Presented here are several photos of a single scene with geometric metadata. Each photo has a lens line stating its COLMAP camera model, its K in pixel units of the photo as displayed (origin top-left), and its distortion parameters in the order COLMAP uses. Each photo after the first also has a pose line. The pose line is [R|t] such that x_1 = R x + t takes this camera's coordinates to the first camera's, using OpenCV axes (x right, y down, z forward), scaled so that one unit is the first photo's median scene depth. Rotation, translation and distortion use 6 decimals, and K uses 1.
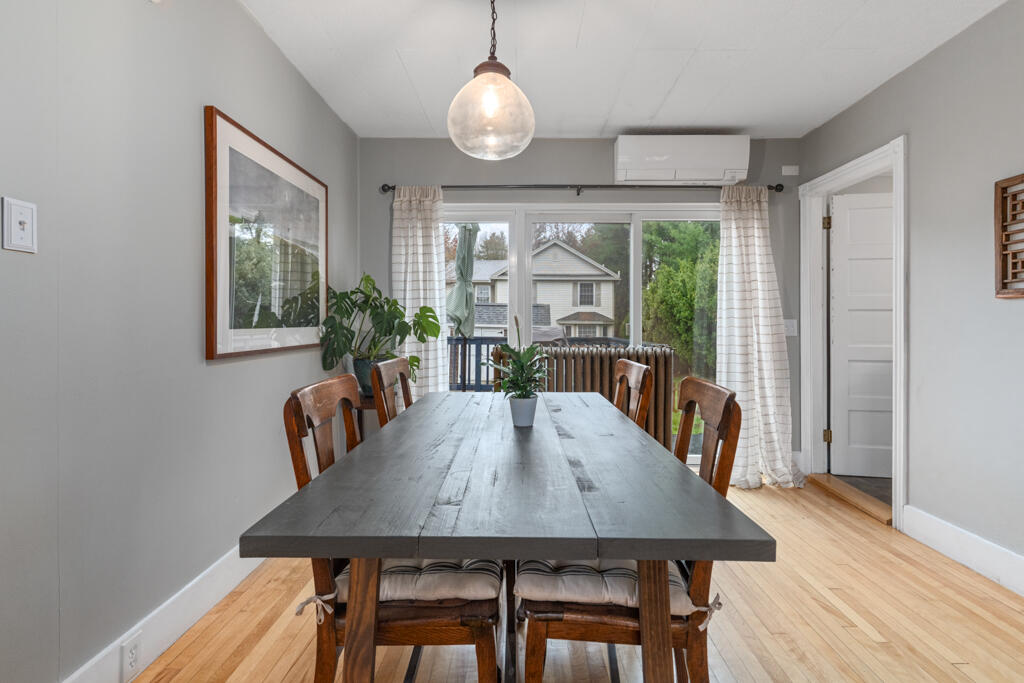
lens RADIAL K [[484.8, 0, 514.5], [0, 484.8, 329.8], [0, 0, 1]] dist [-0.007893, -0.000209]
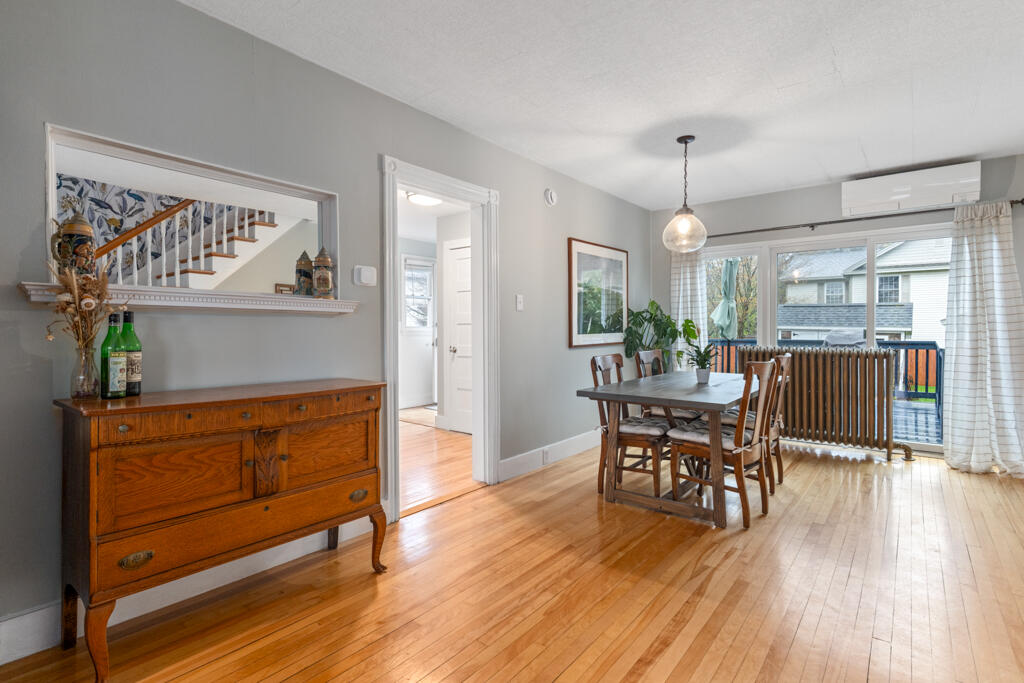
lens RADIAL K [[484.8, 0, 514.5], [0, 484.8, 329.8], [0, 0, 1]] dist [-0.007893, -0.000209]
pose [[0.781283, -0.005101, -0.624156, 0.353746], [0.001385, 0.999978, -0.006439, -0.005441], [0.624175, 0.004166, 0.781273, -0.567506]]
